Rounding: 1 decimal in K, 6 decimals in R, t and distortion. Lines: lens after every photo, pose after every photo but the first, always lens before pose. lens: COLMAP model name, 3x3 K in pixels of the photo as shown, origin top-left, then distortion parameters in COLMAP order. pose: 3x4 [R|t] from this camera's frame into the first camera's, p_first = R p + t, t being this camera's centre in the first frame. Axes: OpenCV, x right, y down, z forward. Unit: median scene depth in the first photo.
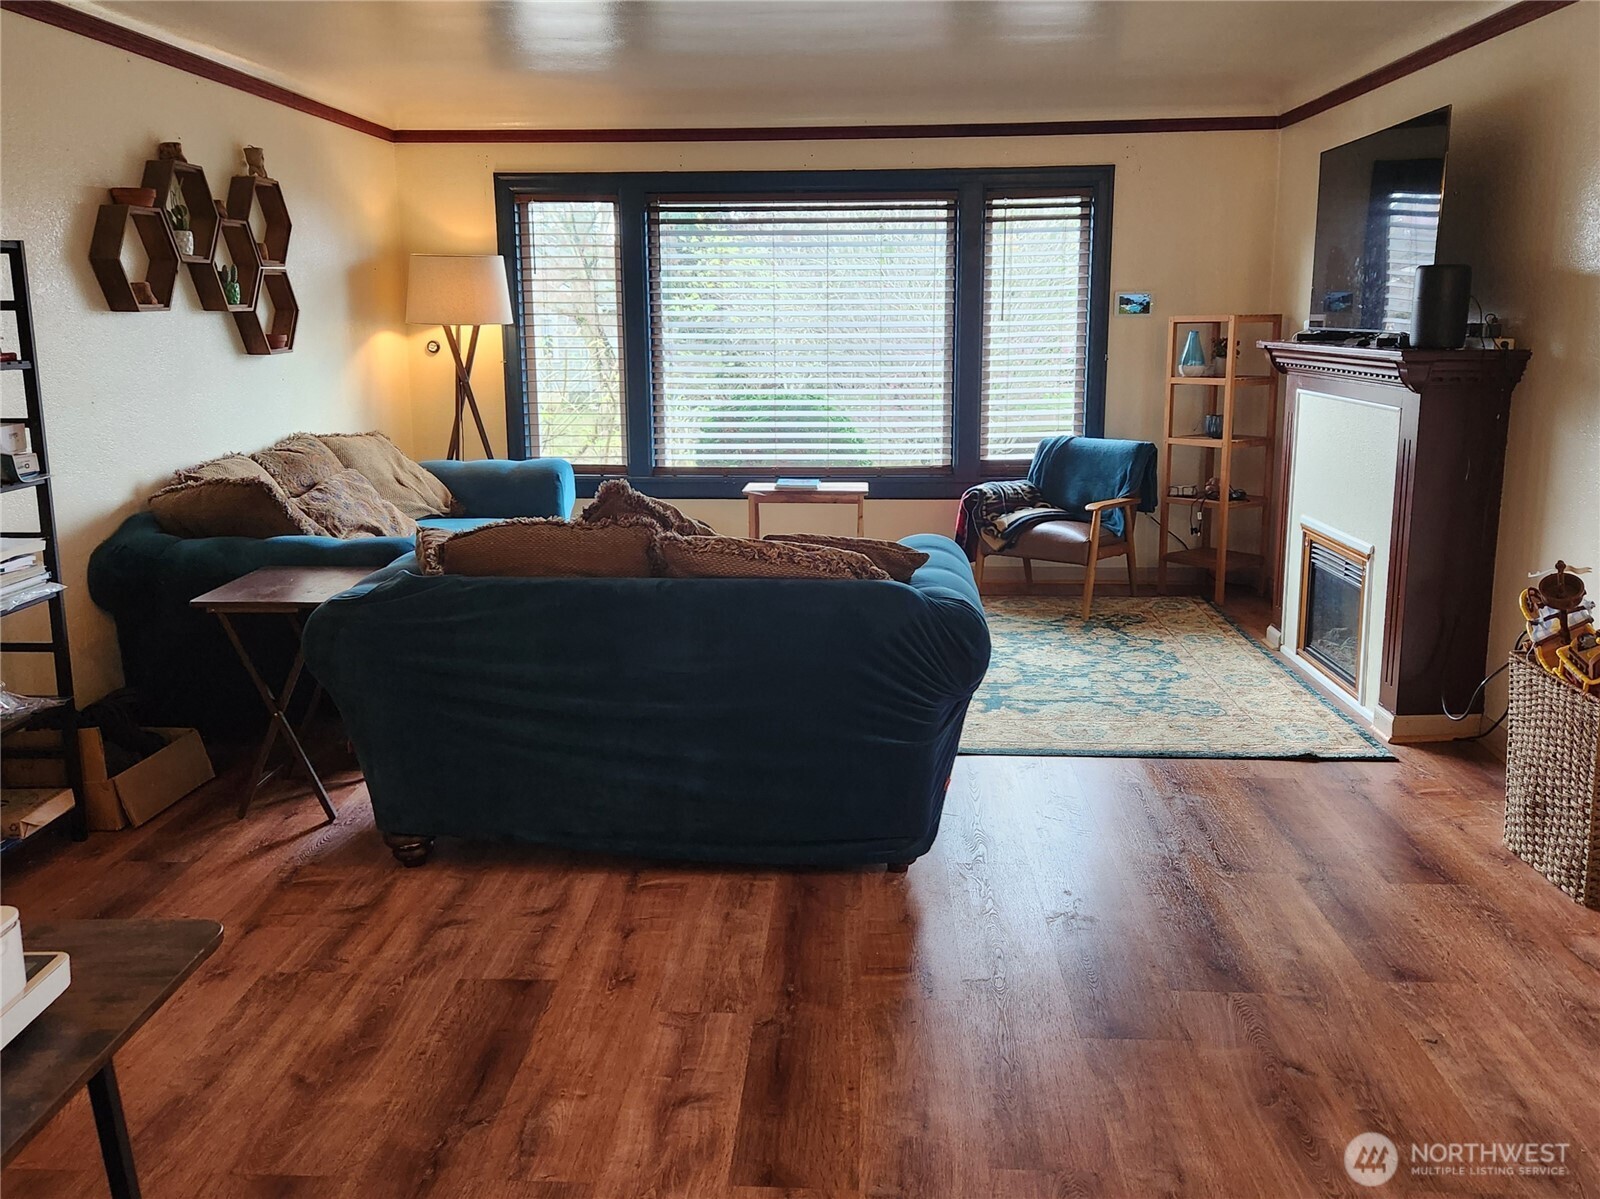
lens RADIAL K [[1305.2, 0, 729.0], [0, 1305.2, 603.8], [0, 0, 1]] dist [0.008117, -0.007127]
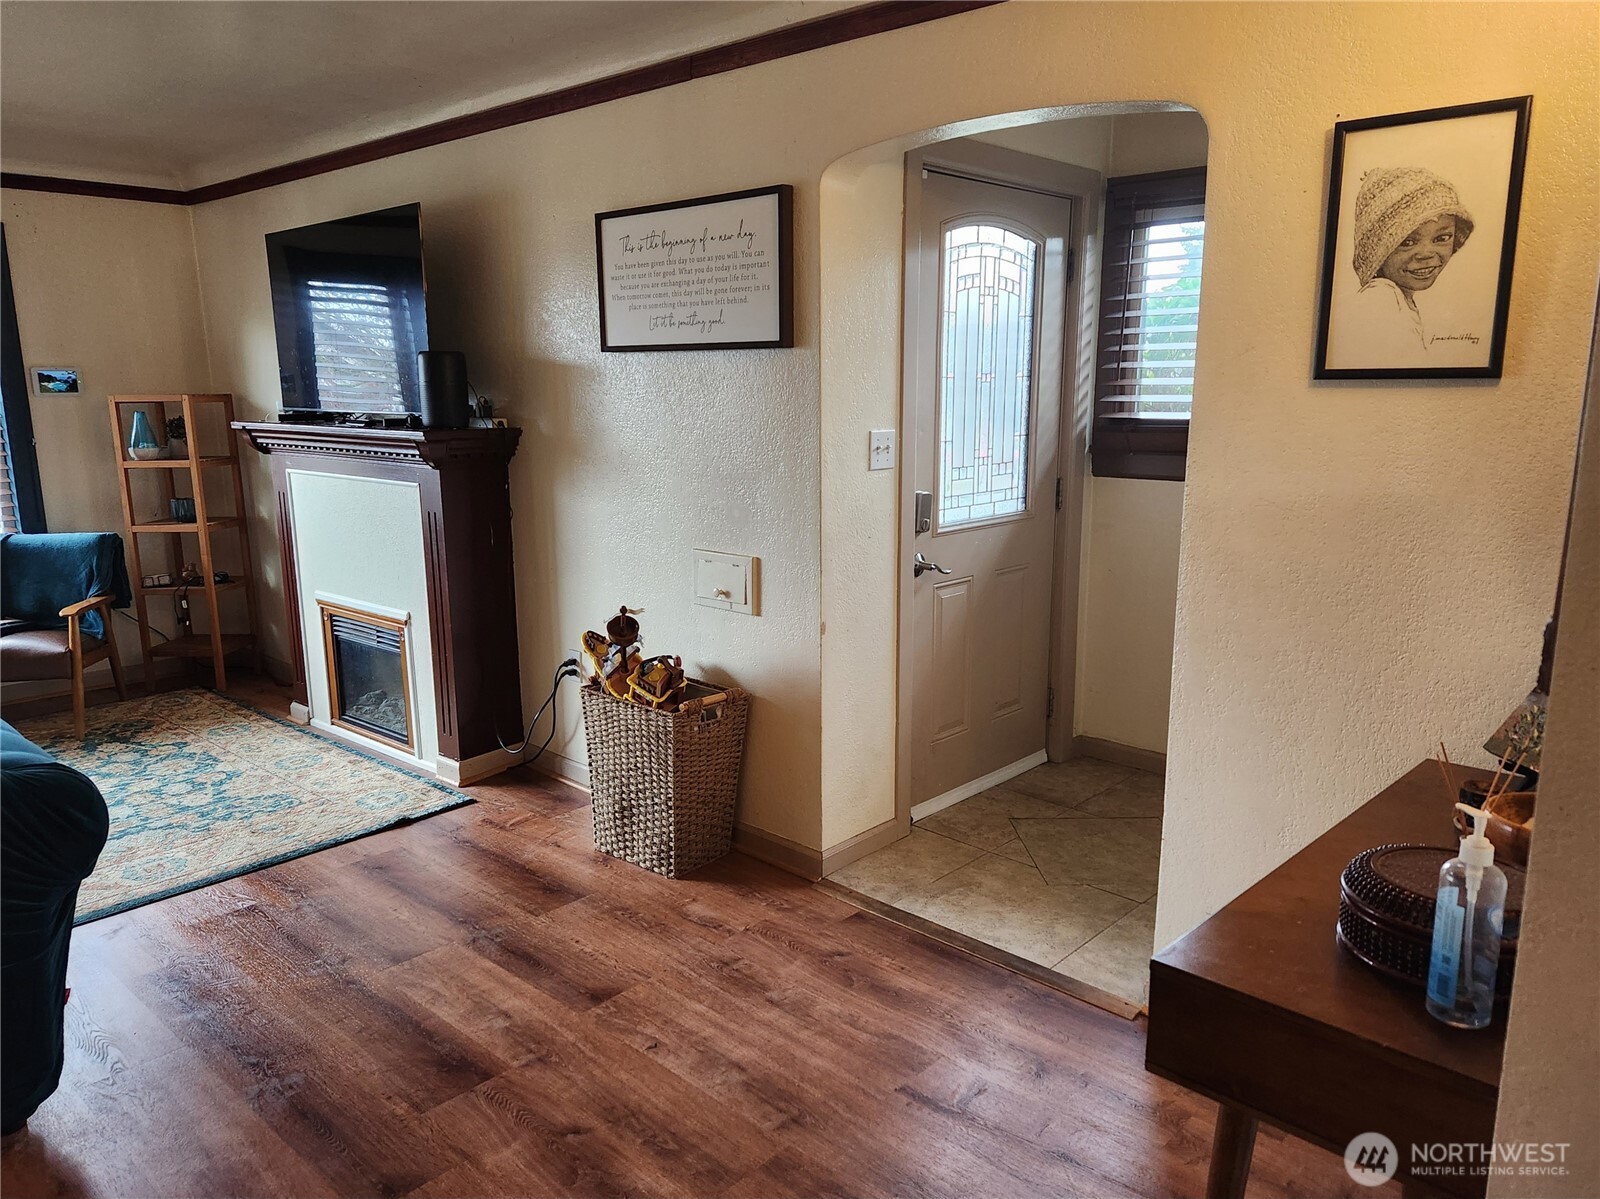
lens RADIAL K [[1169.5, 0, 796.4], [0, 1169.5, 631.8], [0, 0, 1]] dist [0.082615, -0.088489]
pose [[0.594815, -0.160706, 0.787635, -0.081958], [0.173930, 0.982332, 0.069081, -0.039988], [-0.784821, 0.095903, 0.612258, 0.161409]]
